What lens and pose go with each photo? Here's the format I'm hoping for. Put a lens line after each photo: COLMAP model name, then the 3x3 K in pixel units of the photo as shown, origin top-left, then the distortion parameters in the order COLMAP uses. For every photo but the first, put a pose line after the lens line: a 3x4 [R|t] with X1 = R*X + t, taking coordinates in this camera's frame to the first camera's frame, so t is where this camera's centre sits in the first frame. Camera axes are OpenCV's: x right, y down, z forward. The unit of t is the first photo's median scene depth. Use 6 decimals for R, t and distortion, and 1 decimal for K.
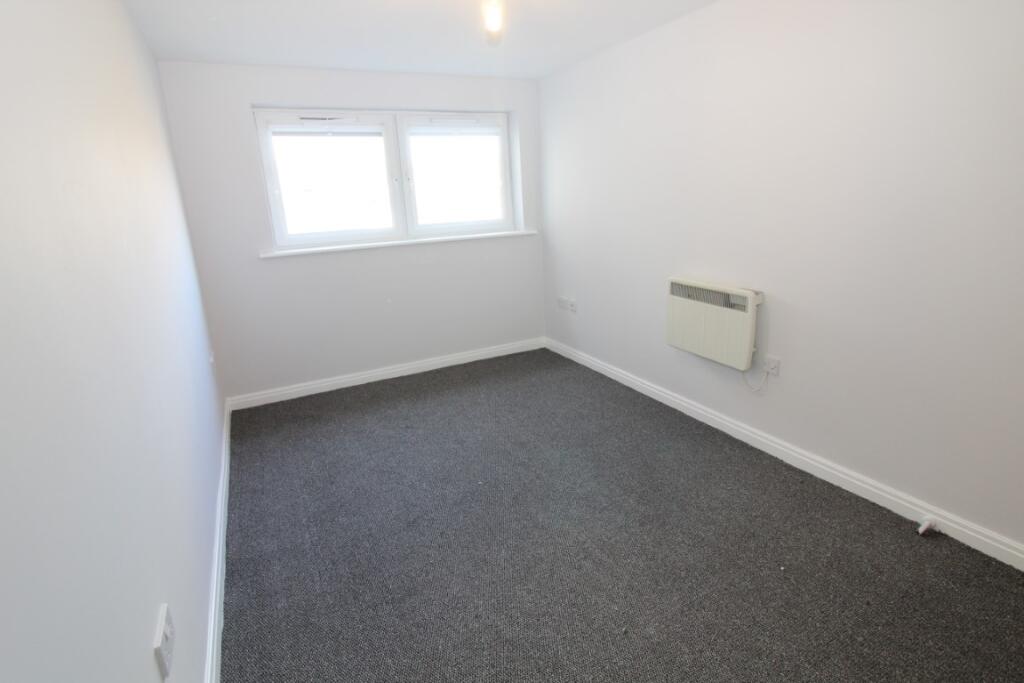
lens RADIAL K [[528.6, 0, 515.2], [0, 528.6, 345.3], [0, 0, 1]] dist [0.007463, -0.002884]
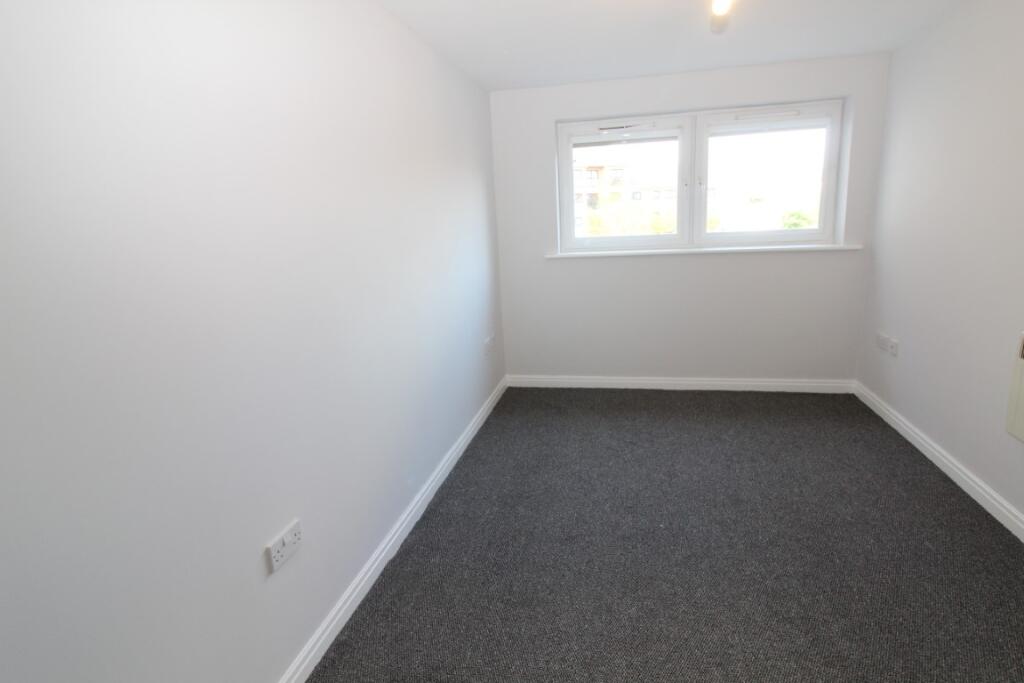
lens RADIAL K [[528.6, 0, 513.0], [0, 528.6, 341.4], [0, 0, 1]] dist [0.007463, -0.002884]
pose [[0.773750, 0.163535, -0.612019, 0.169333], [-0.167433, 0.984543, 0.051397, -0.036175], [0.610964, 0.062704, 0.789171, 0.087205]]
